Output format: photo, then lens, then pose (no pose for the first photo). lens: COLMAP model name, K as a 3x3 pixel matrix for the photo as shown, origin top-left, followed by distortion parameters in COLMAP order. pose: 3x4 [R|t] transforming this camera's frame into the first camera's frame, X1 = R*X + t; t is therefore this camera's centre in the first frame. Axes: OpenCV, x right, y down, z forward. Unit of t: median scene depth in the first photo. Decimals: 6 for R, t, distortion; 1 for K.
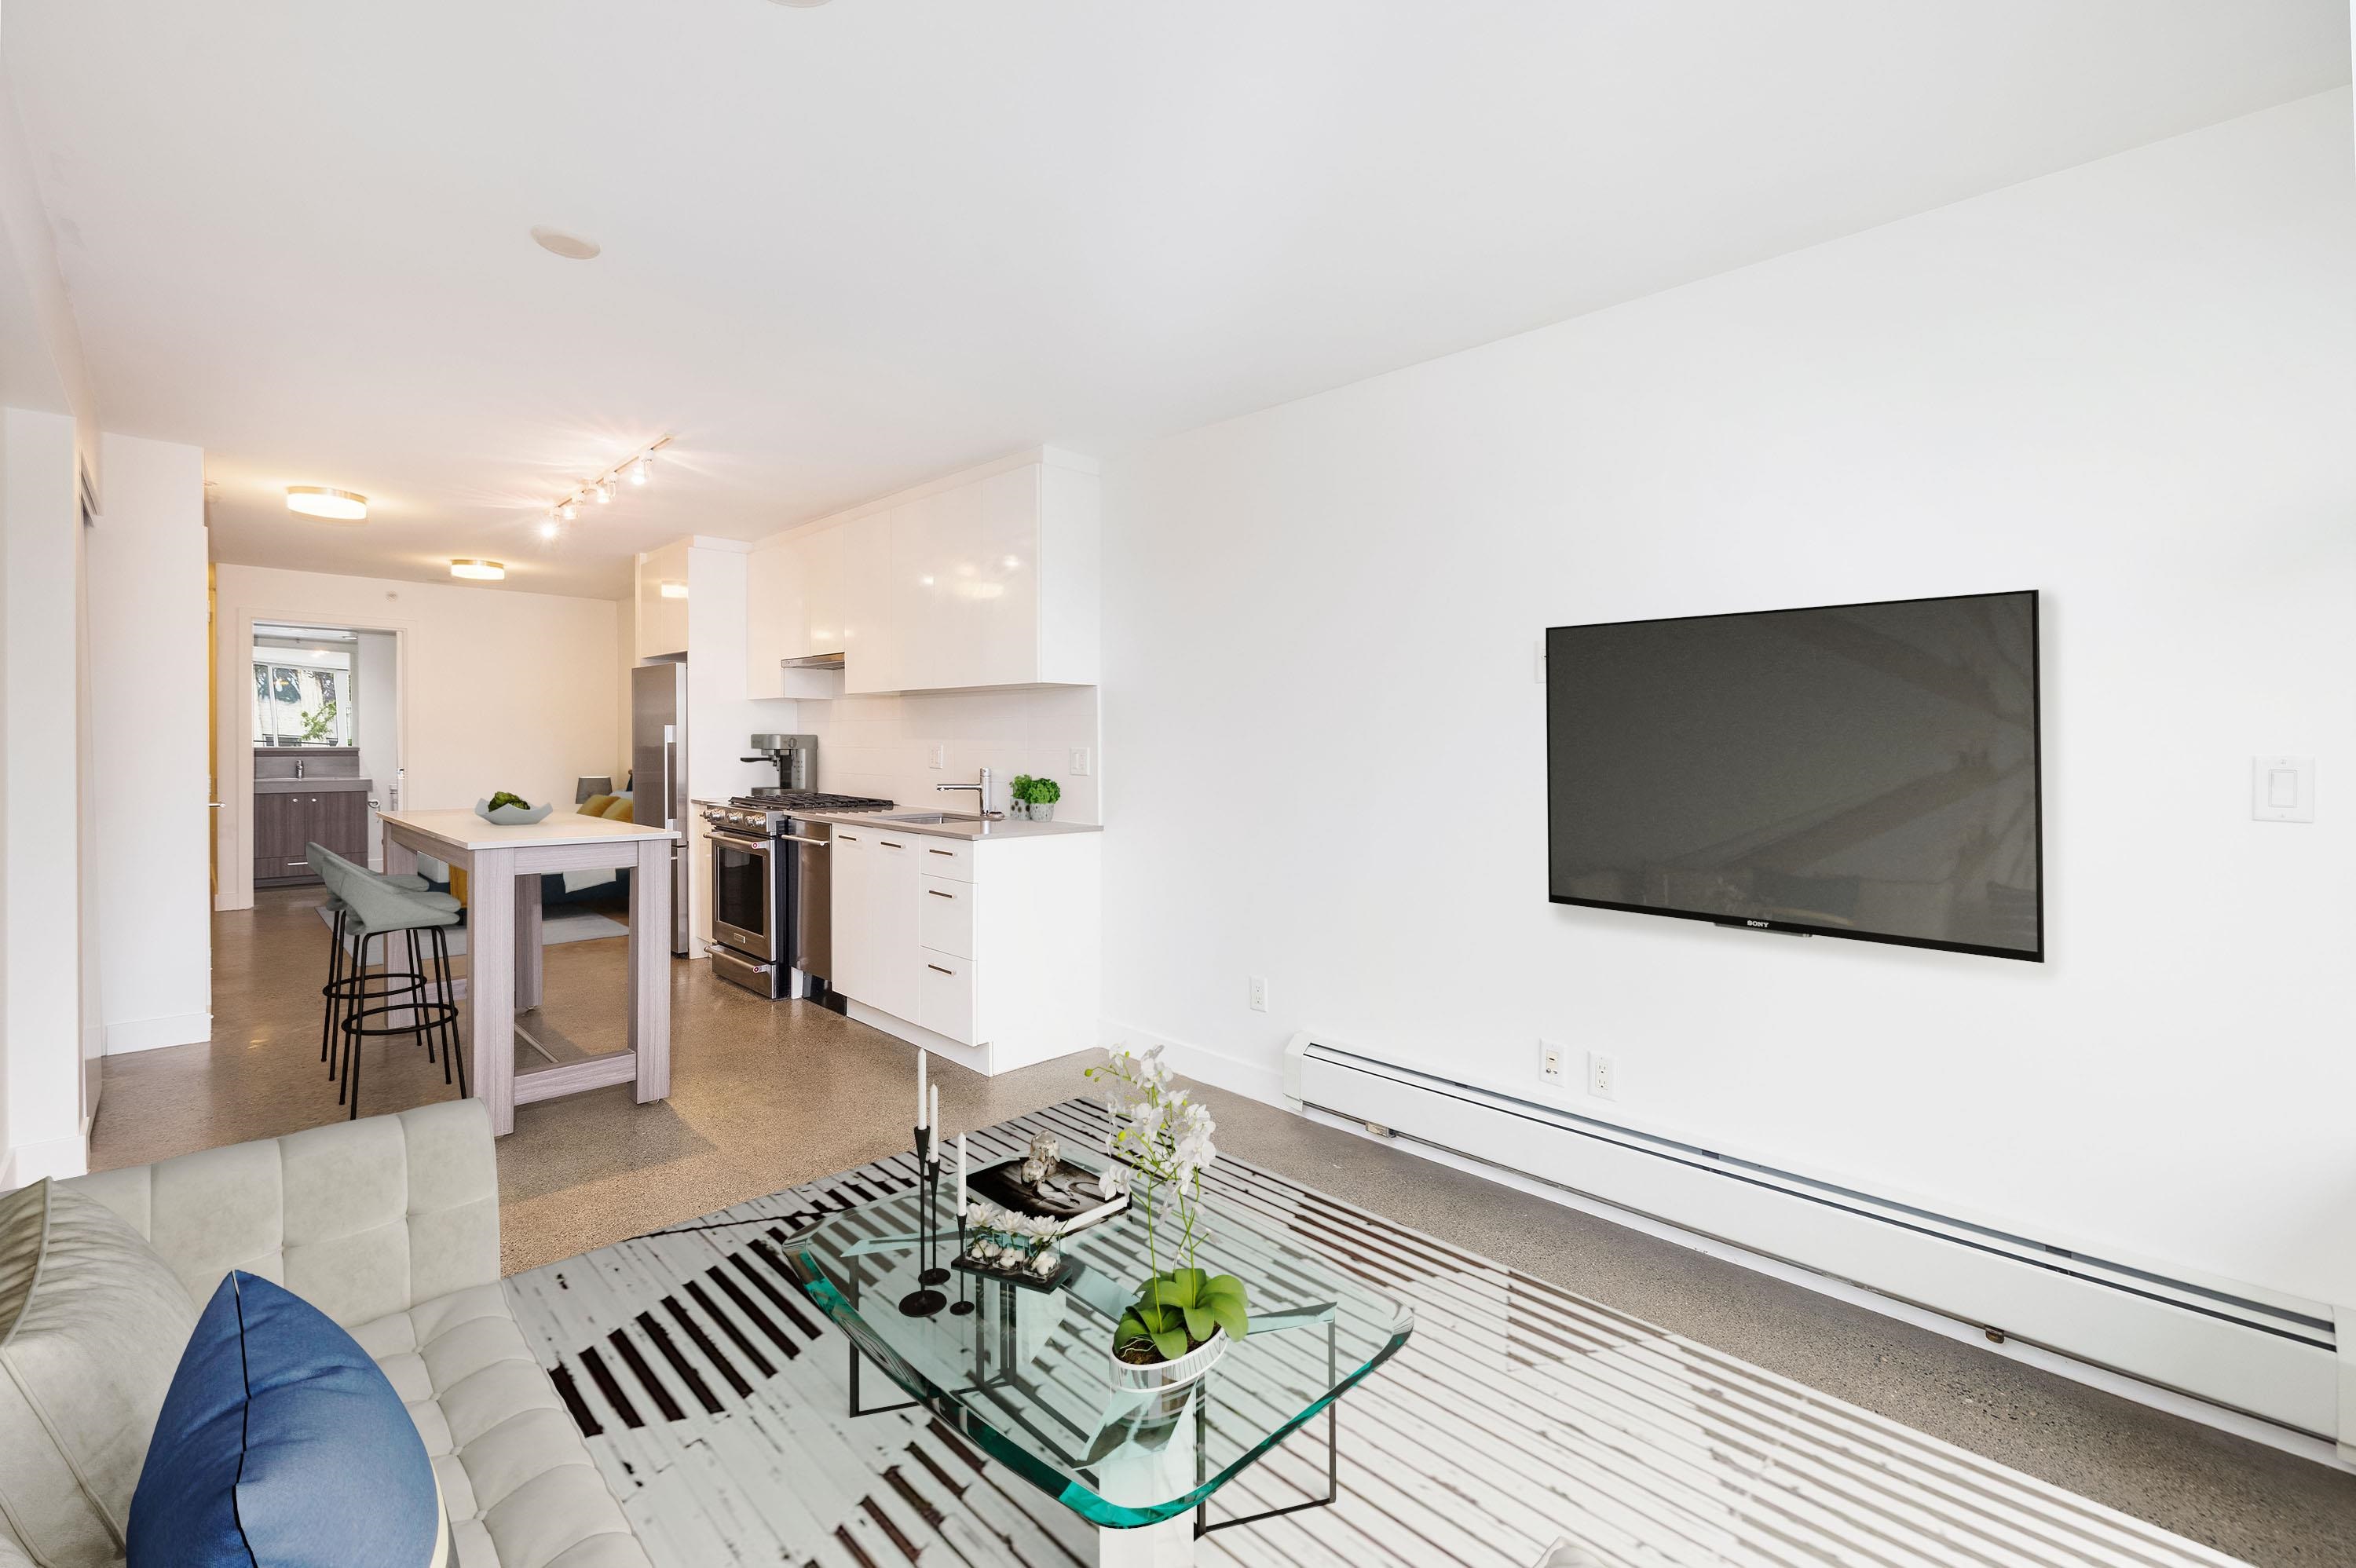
lens RADIAL K [[989.6, 0, 1129.4], [0, 989.6, 751.3], [0, 0, 1]] dist [0.009873, -0.000152]
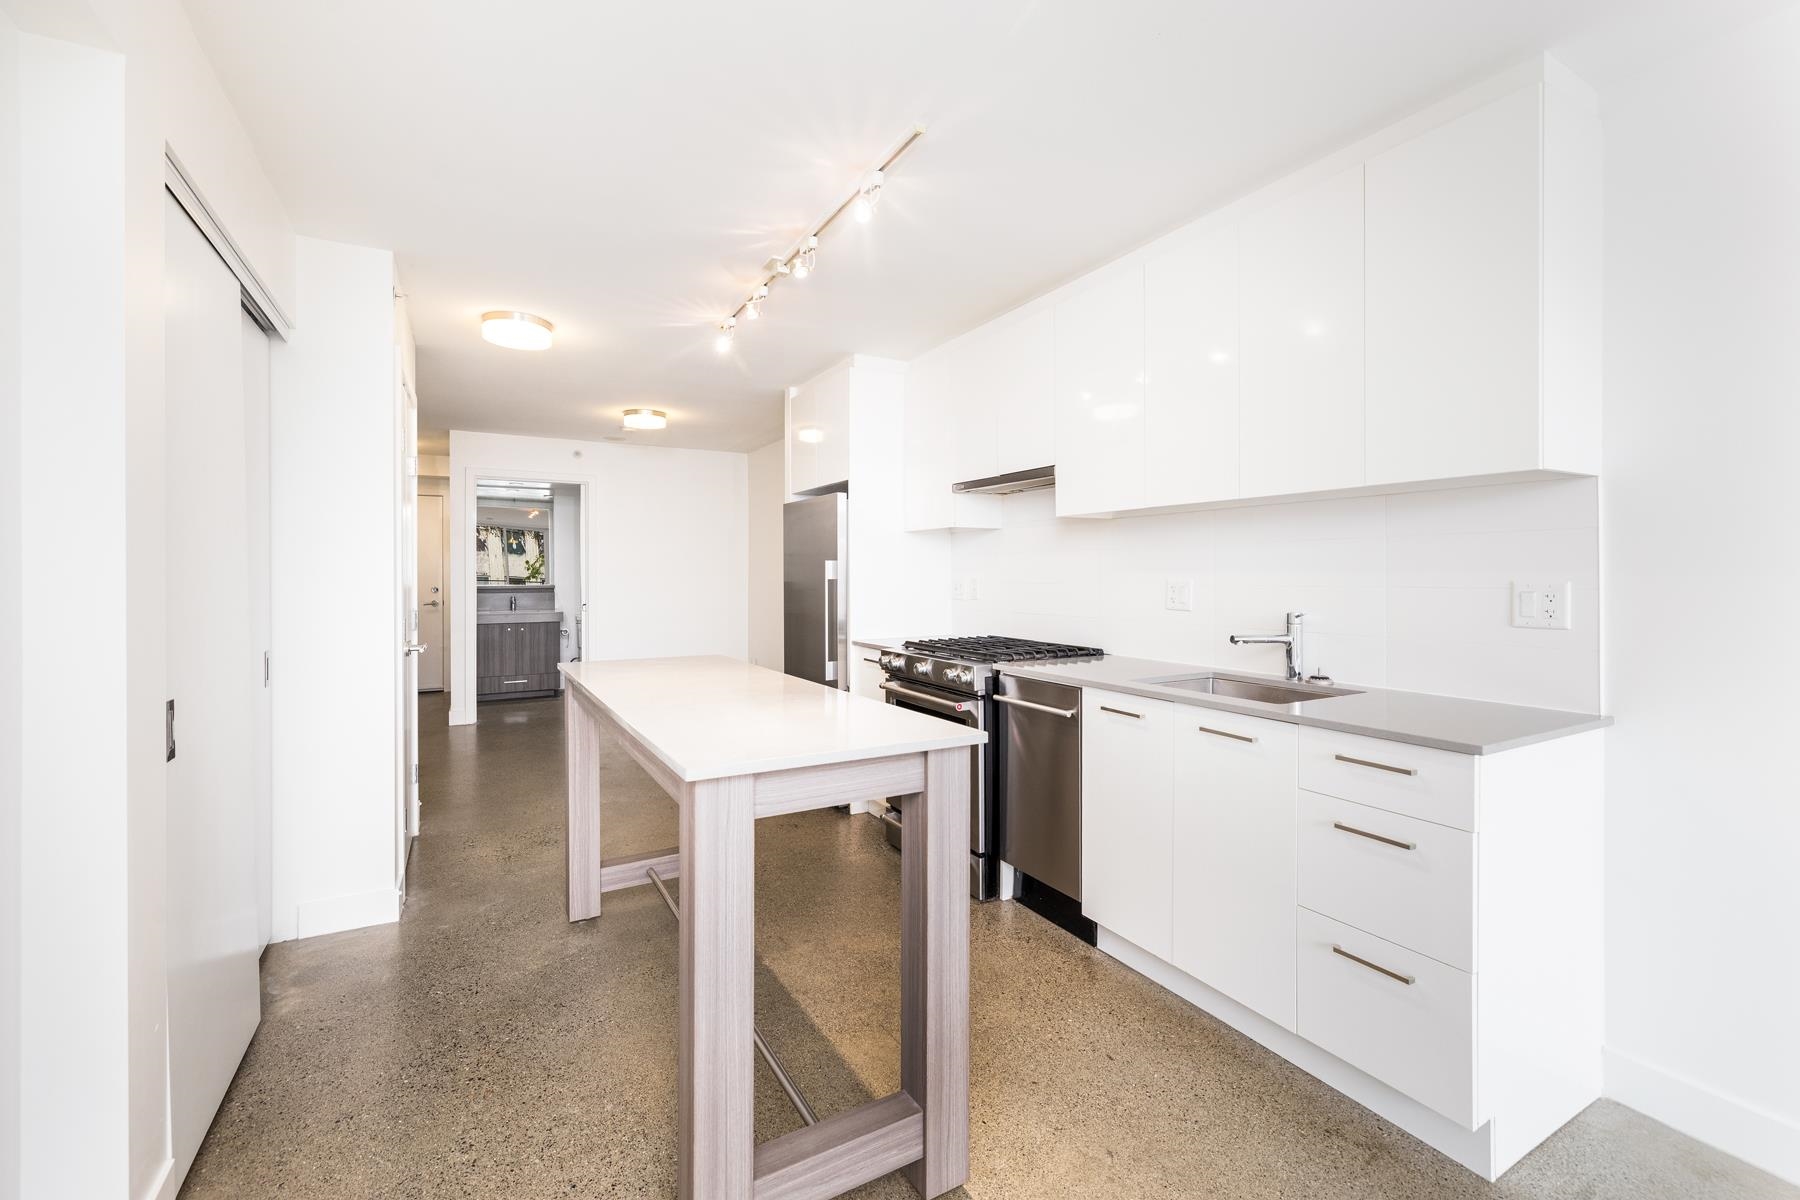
lens RADIAL K [[756.1, 0, 862.9], [0, 756.1, 575.0], [0, 0, 1]] dist [0.009873, -0.000152]
pose [[0.961132, -0.009335, -0.275933, -0.246059], [0.005790, 0.999890, -0.013661, -0.003312], [0.276030, 0.011533, 0.961080, 0.338608]]
